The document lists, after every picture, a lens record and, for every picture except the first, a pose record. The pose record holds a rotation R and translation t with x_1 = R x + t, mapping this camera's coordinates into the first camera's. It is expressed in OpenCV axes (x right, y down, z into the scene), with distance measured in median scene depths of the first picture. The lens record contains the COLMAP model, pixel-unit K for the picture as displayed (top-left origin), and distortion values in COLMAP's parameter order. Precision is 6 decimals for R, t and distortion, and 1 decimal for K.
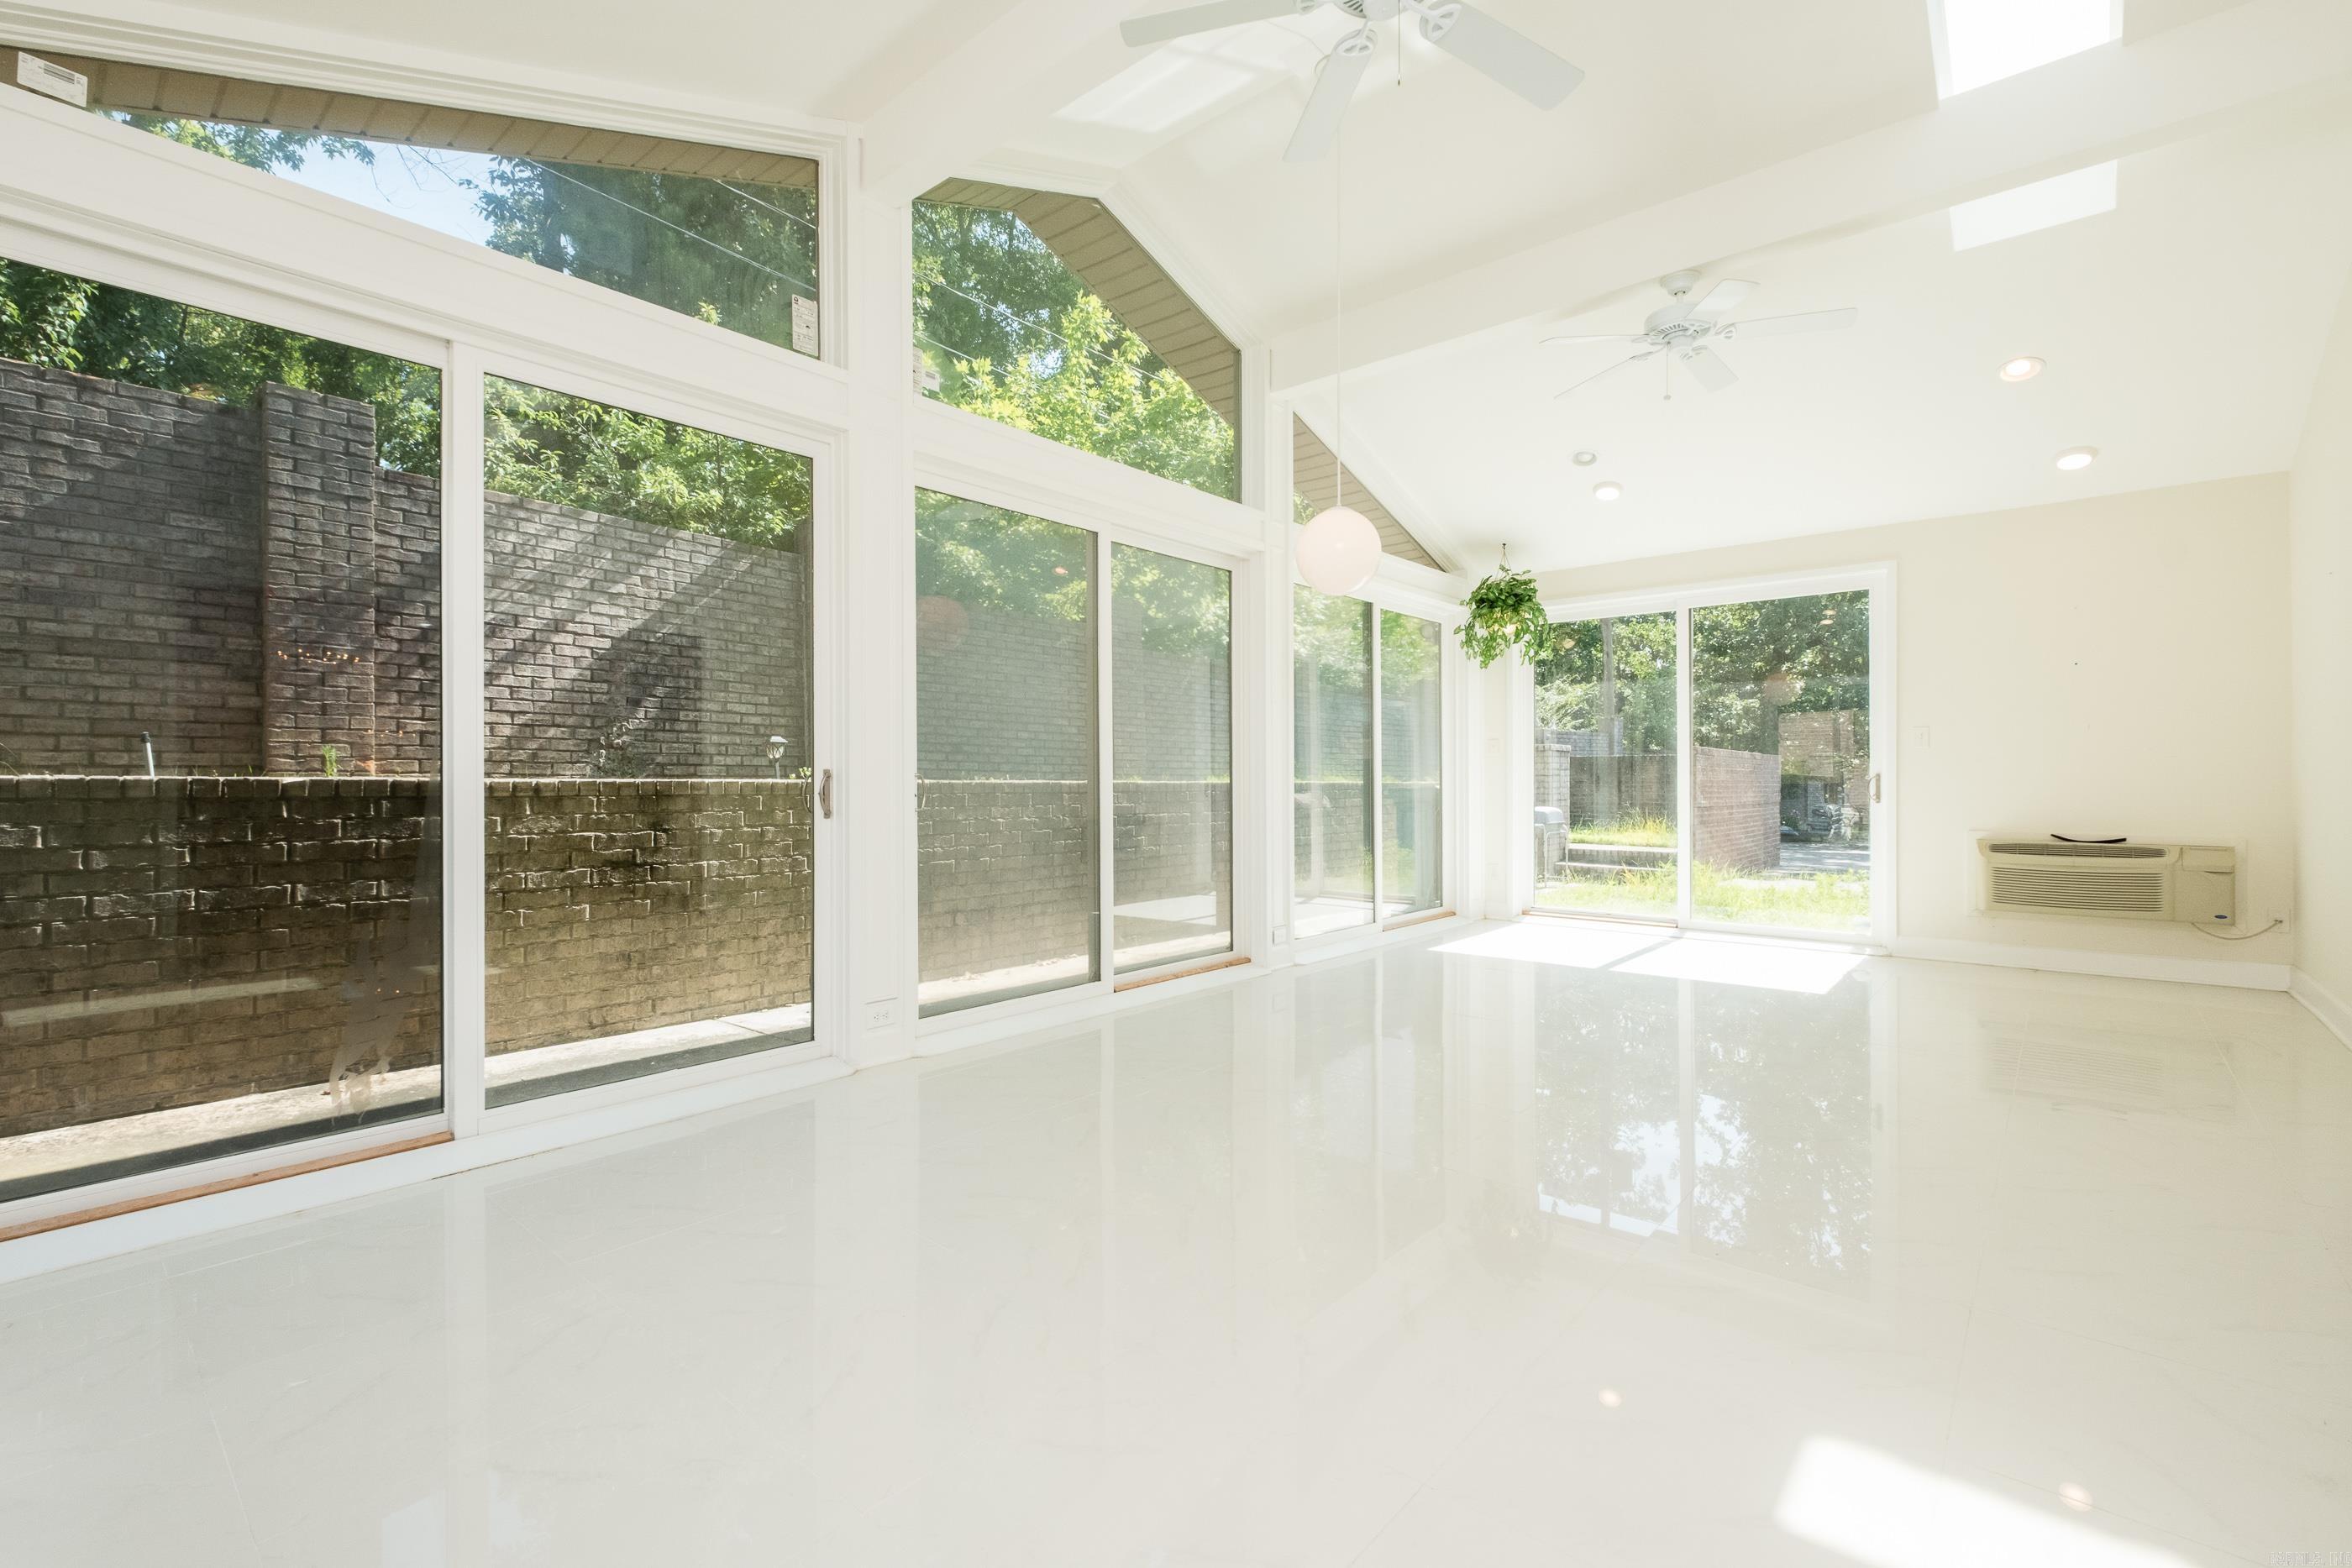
lens RADIAL K [[975.3, 0, 1215.4], [0, 975.3, 778.6], [0, 0, 1]] dist [-0.010416, -0.000279]
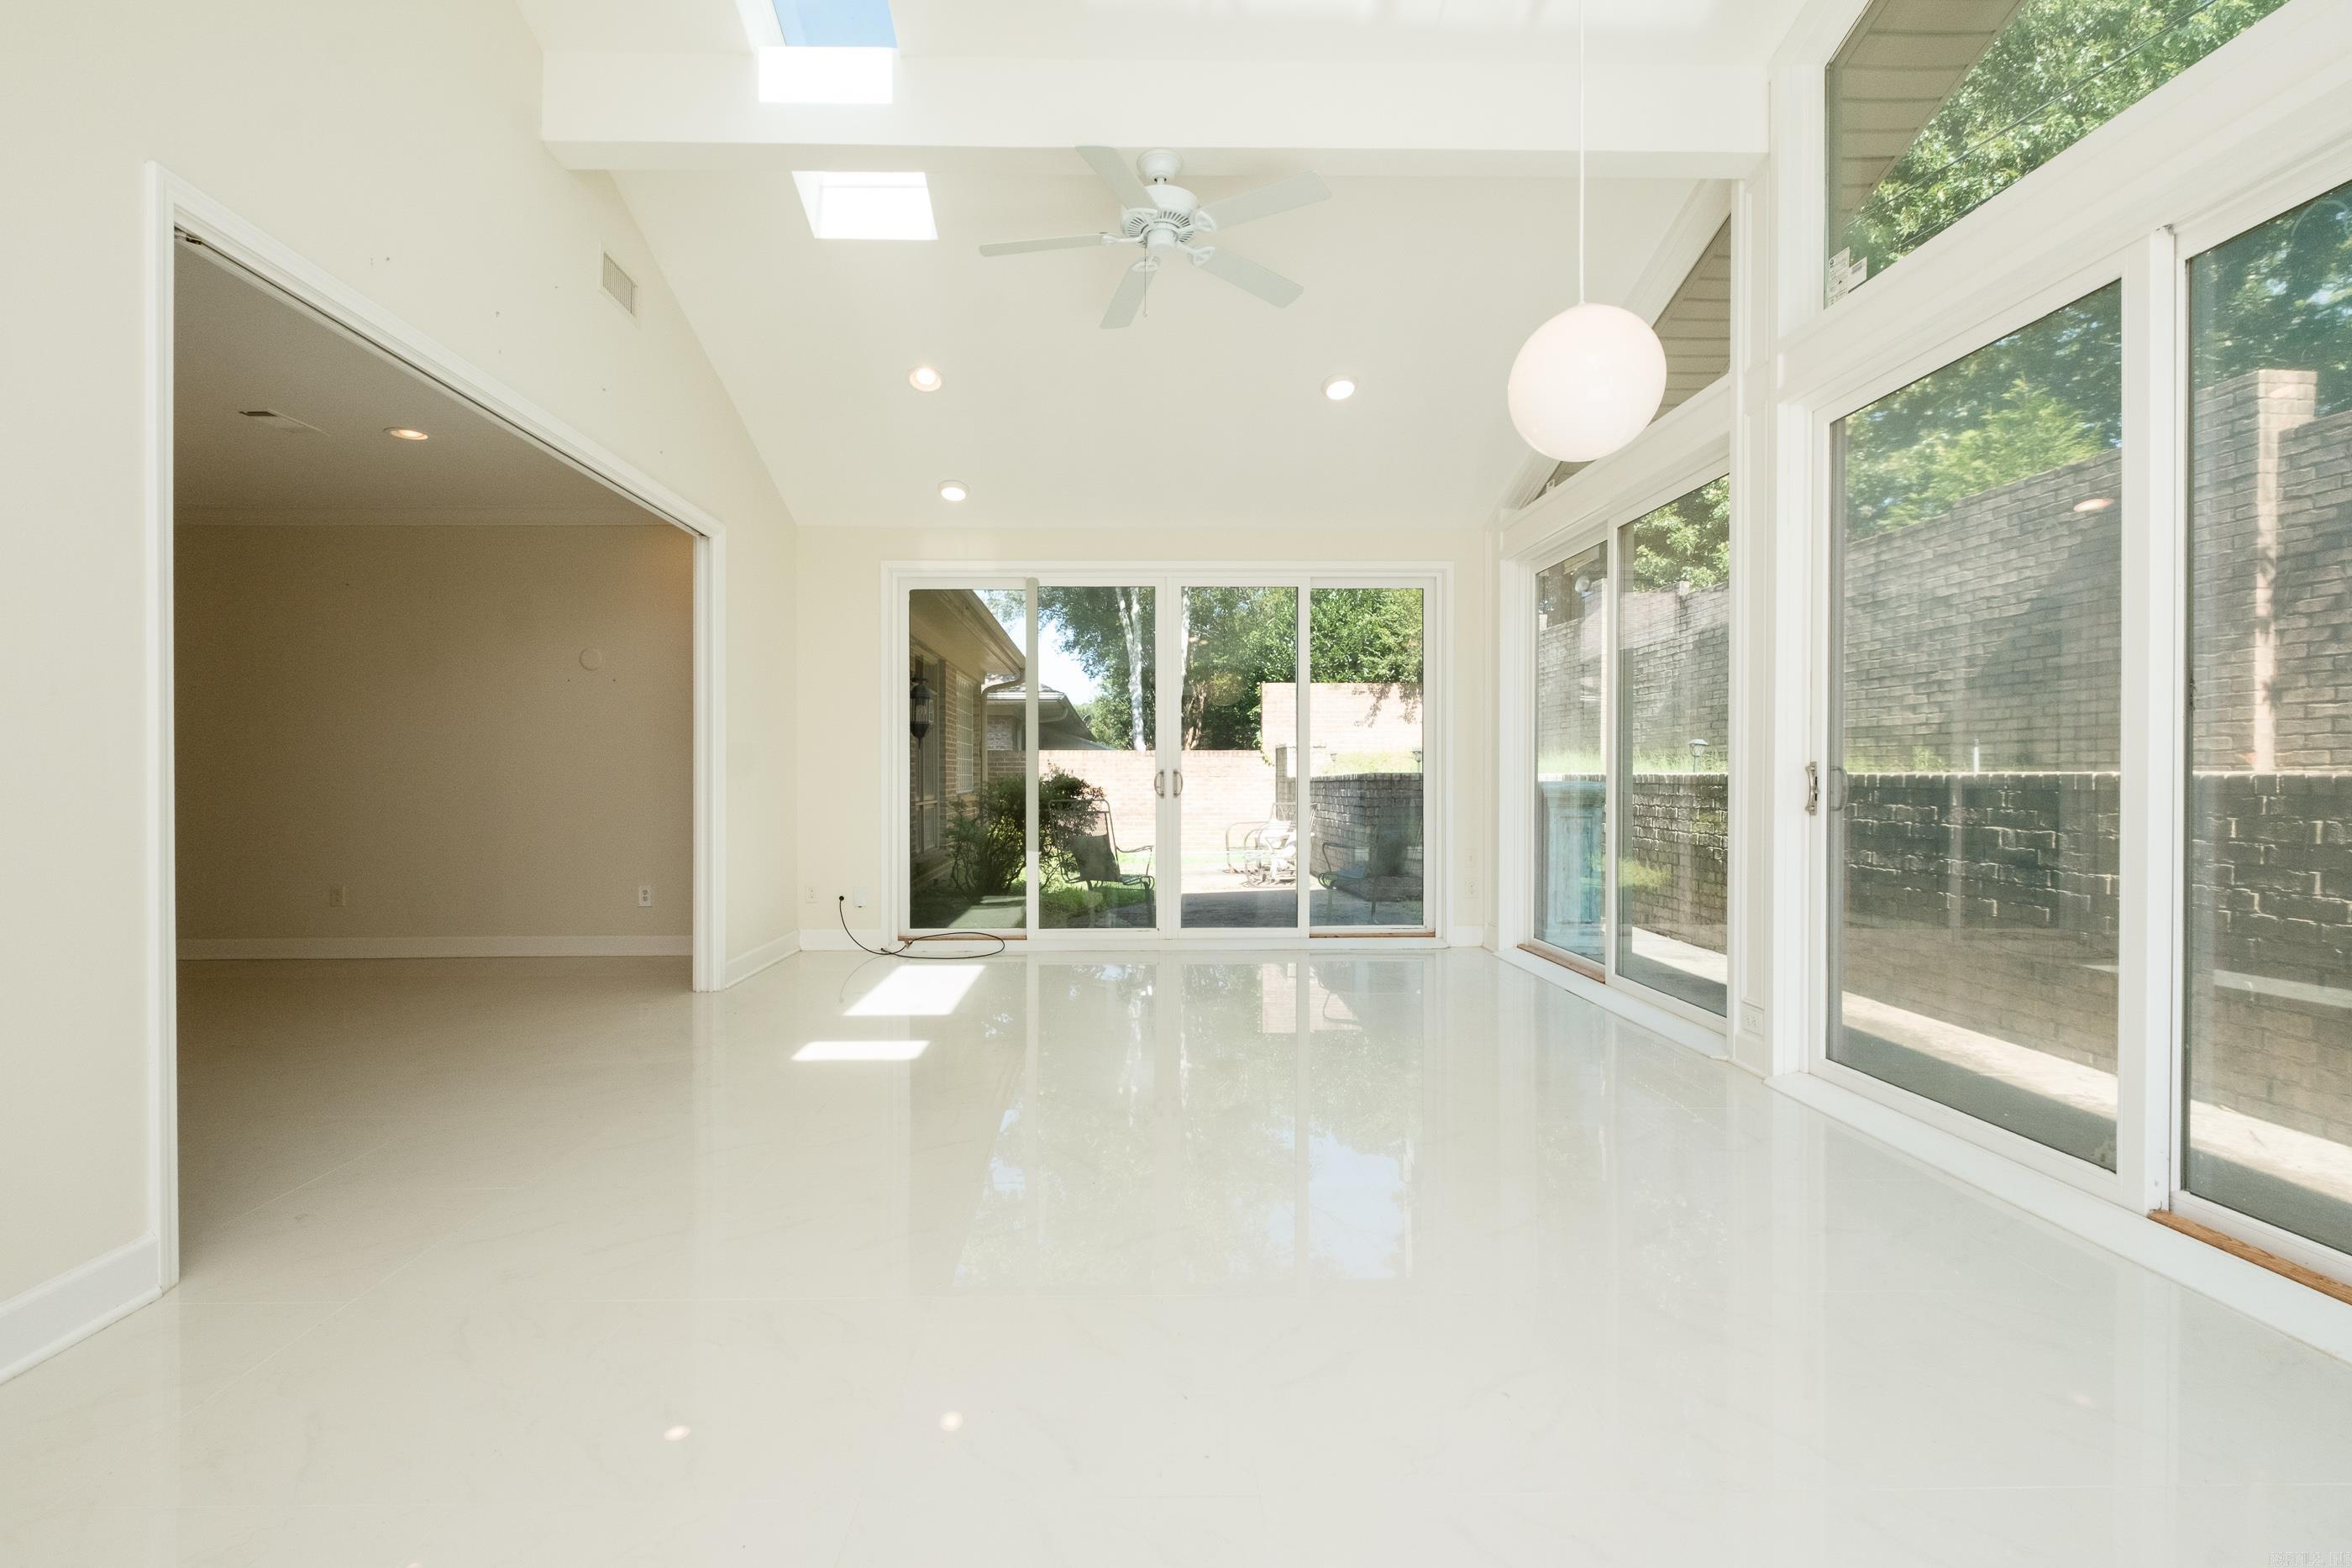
lens RADIAL K [[1032.7, 0, 1169.4], [0, 1032.7, 785.5], [0, 0, 1]] dist [0.002773, -0.002412]
pose [[-0.731870, 0.005561, -0.681421, 0.578597], [0.001858, 0.999979, 0.006165, 0.005082], [0.681442, 0.003246, -0.731865, 1.026403]]
